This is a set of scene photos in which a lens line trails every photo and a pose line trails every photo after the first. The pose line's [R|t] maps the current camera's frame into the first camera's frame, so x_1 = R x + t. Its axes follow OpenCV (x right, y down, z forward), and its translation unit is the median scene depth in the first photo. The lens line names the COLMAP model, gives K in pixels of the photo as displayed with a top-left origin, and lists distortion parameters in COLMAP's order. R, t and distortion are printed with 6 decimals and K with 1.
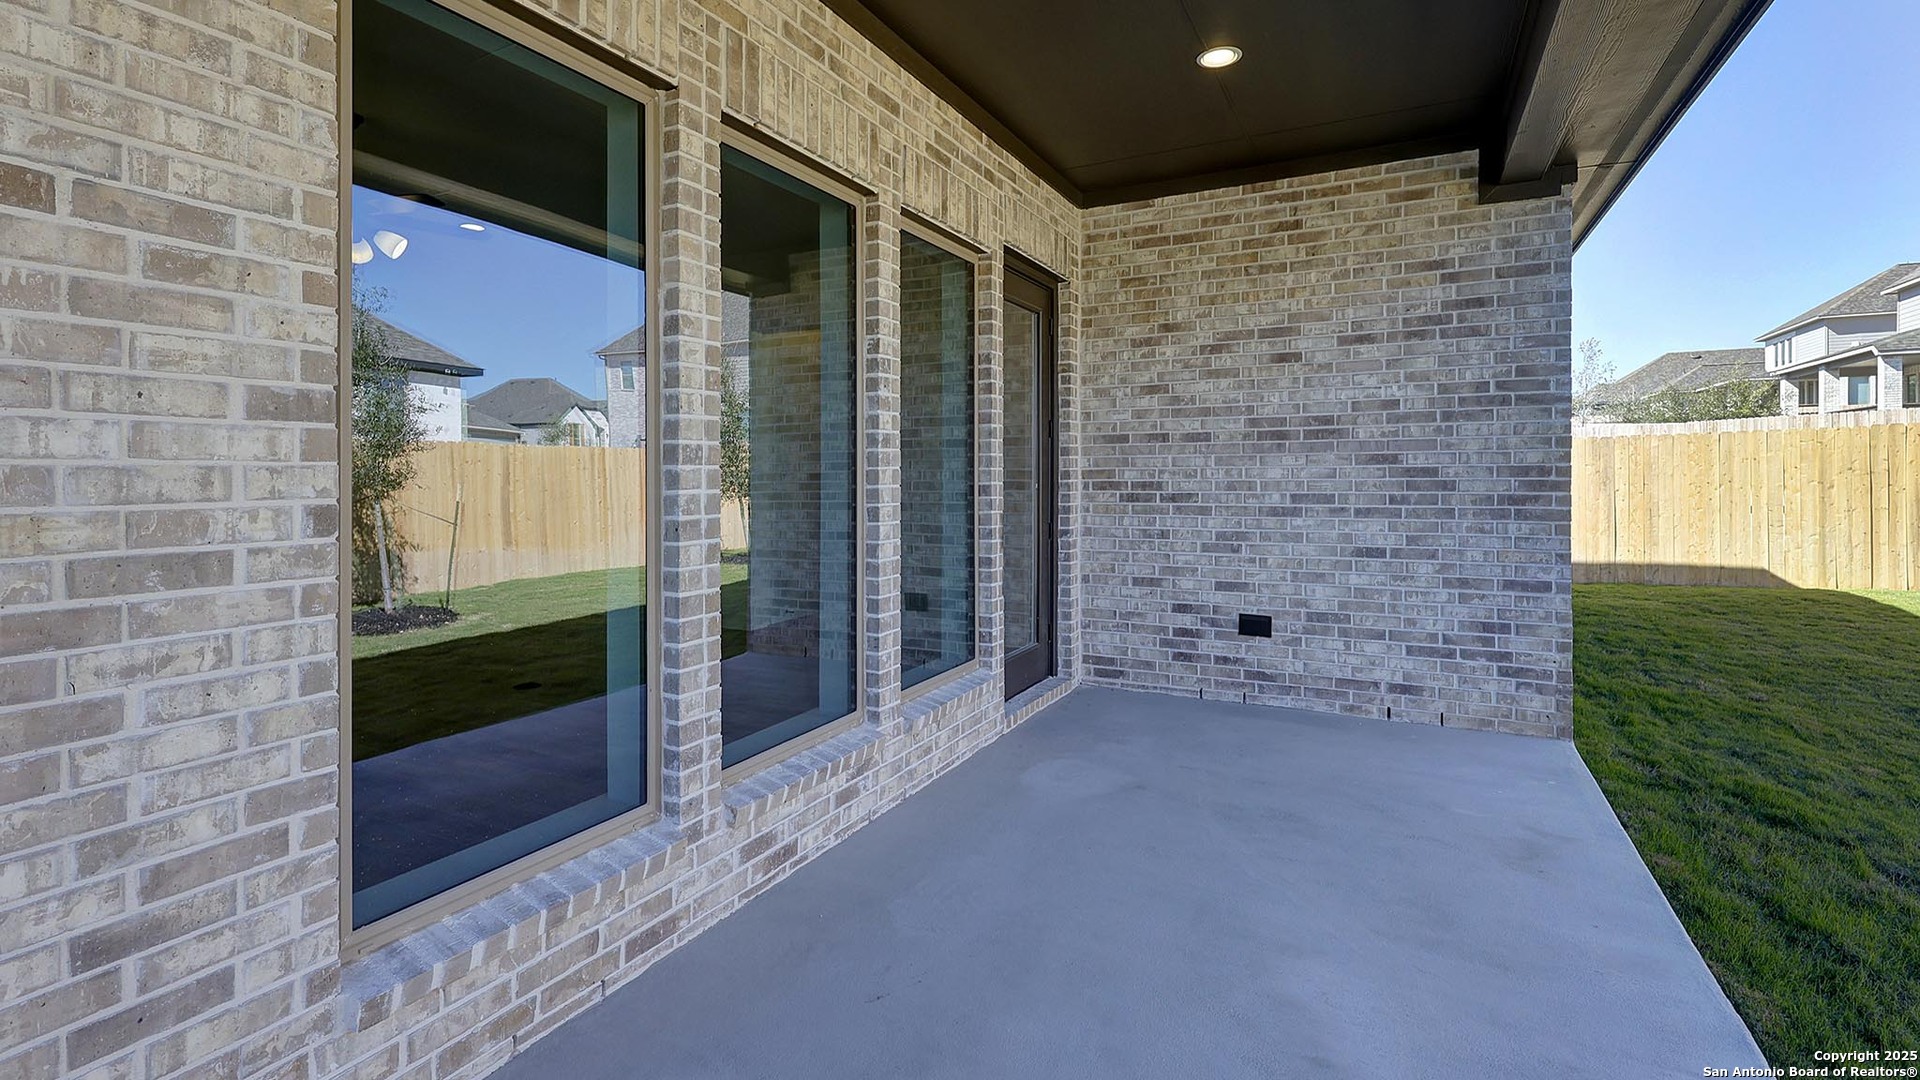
lens RADIAL K [[869.7, 0, 950.7], [0, 869.7, 477.6], [0, 0, 1]] dist [-0.001031, -0.000068]
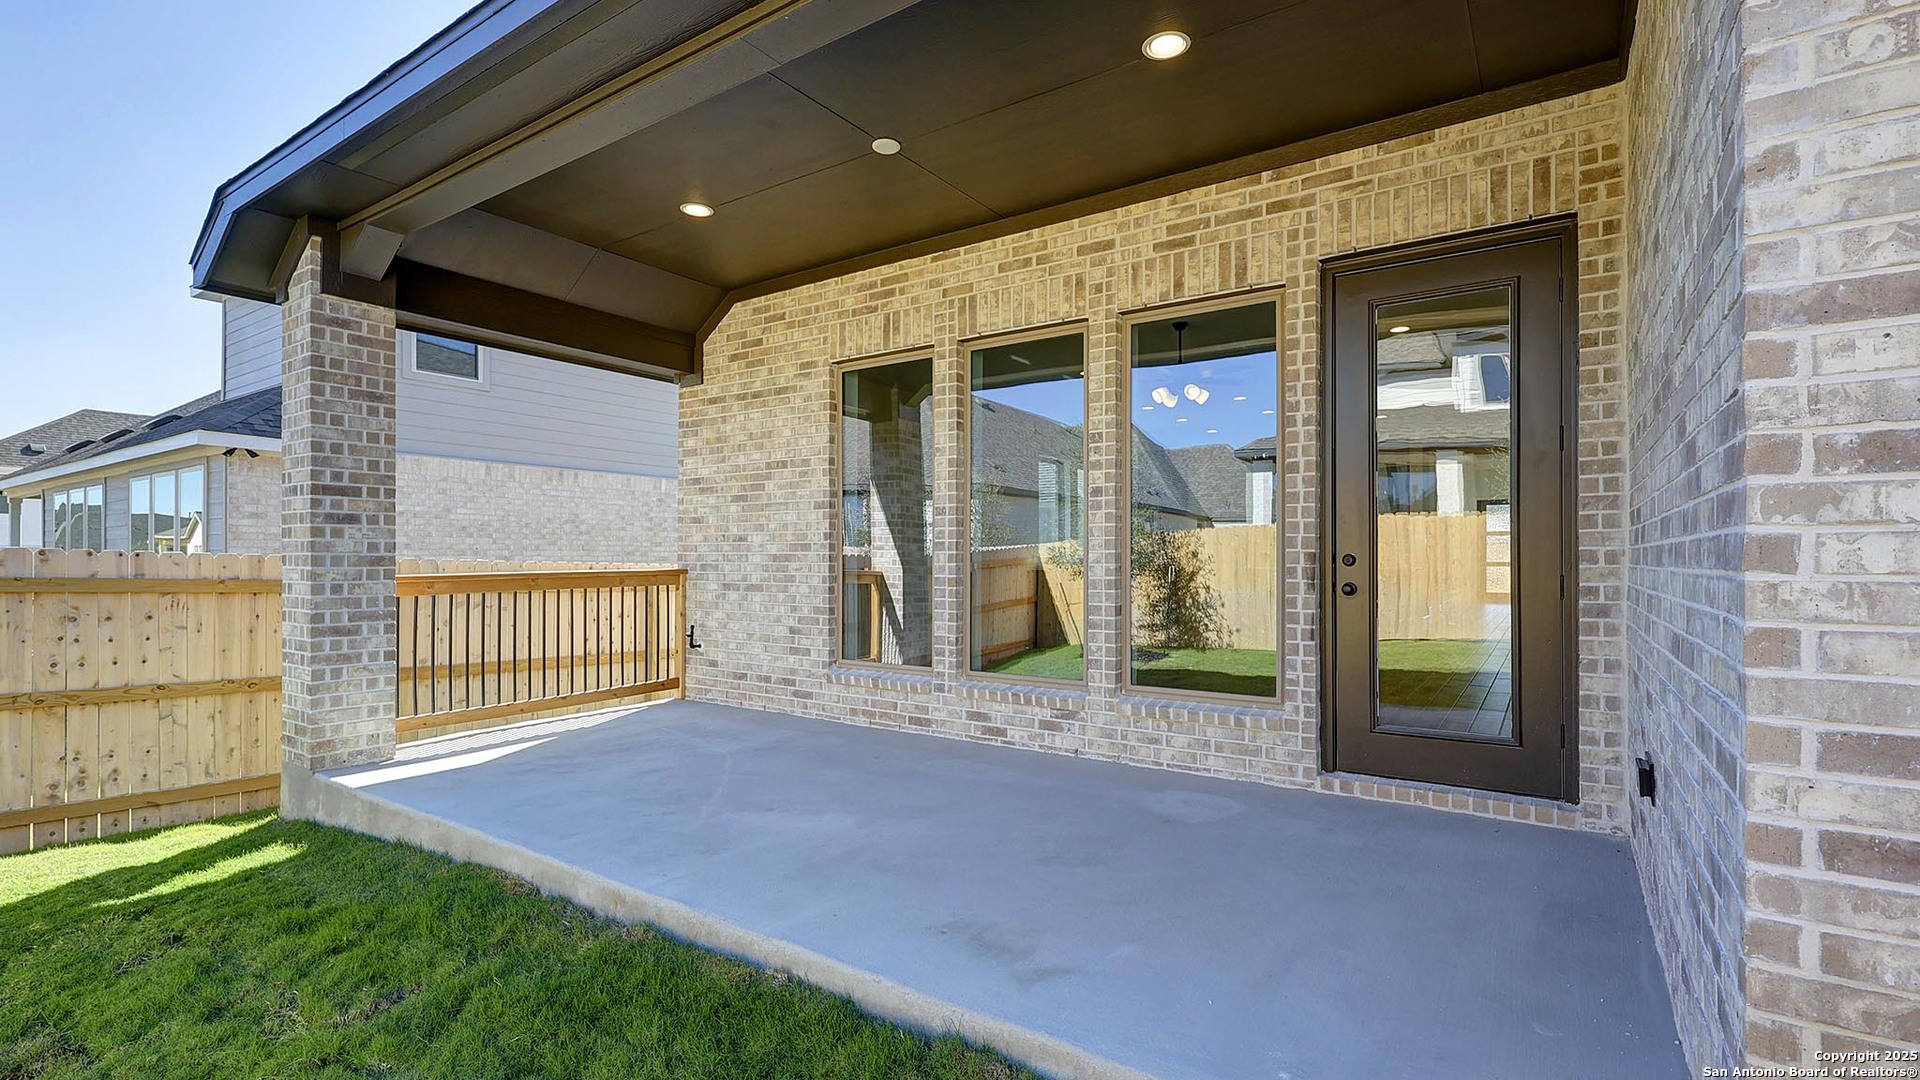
lens RADIAL K [[869.7, 0, 957.5], [0, 869.7, 552.2], [0, 0, 1]] dist [-0.001031, -0.000068]
pose [[-0.130790, -0.002065, -0.991408, 1.495720], [-0.003980, 0.999991, -0.001558, 0.063873], [0.991402, 0.003742, -0.130797, 1.084468]]
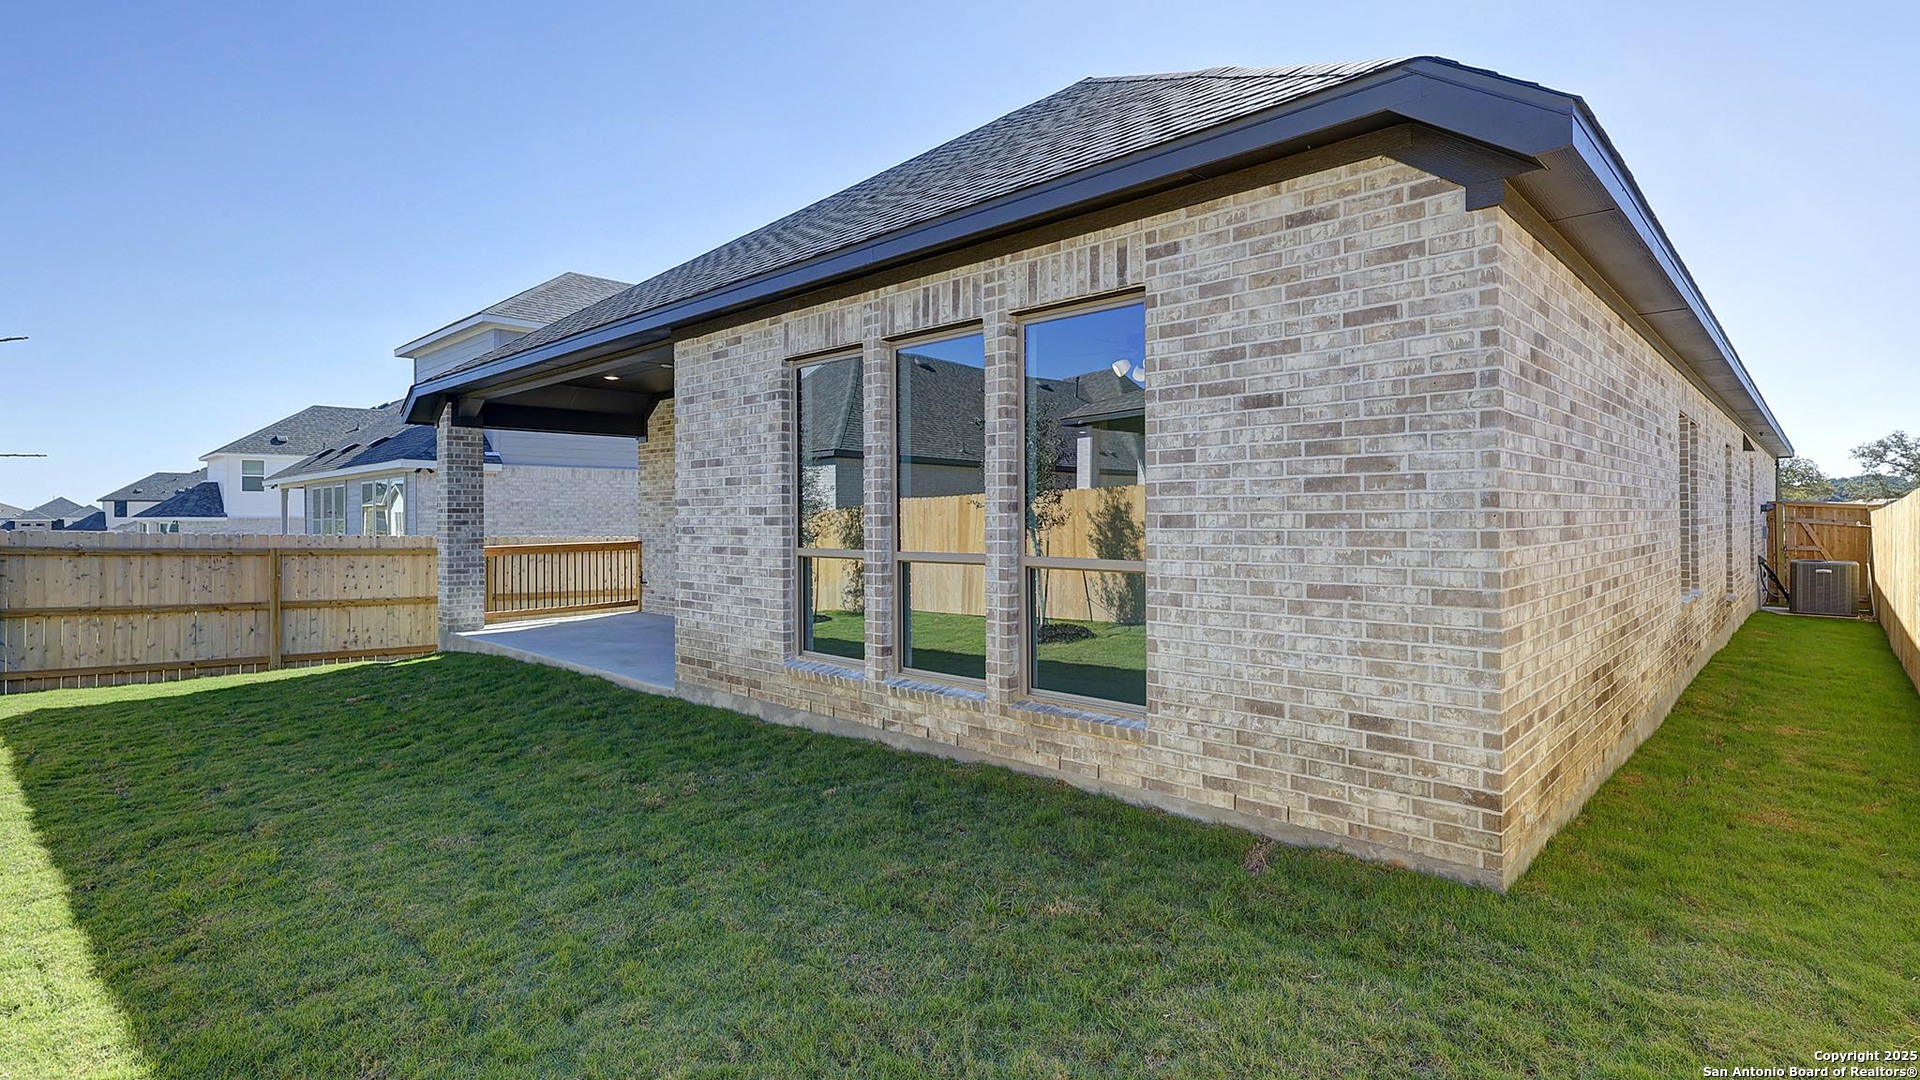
lens RADIAL K [[869.7, 0, 974.9], [0, 869.7, 508.7], [0, 0, 1]] dist [-0.001031, -0.000068]
pose [[-0.259342, -0.003160, -0.965780, 2.886769], [0.004069, 0.999982, -0.004364, -0.020279], [0.965777, -0.005061, -0.259324, 2.629275]]
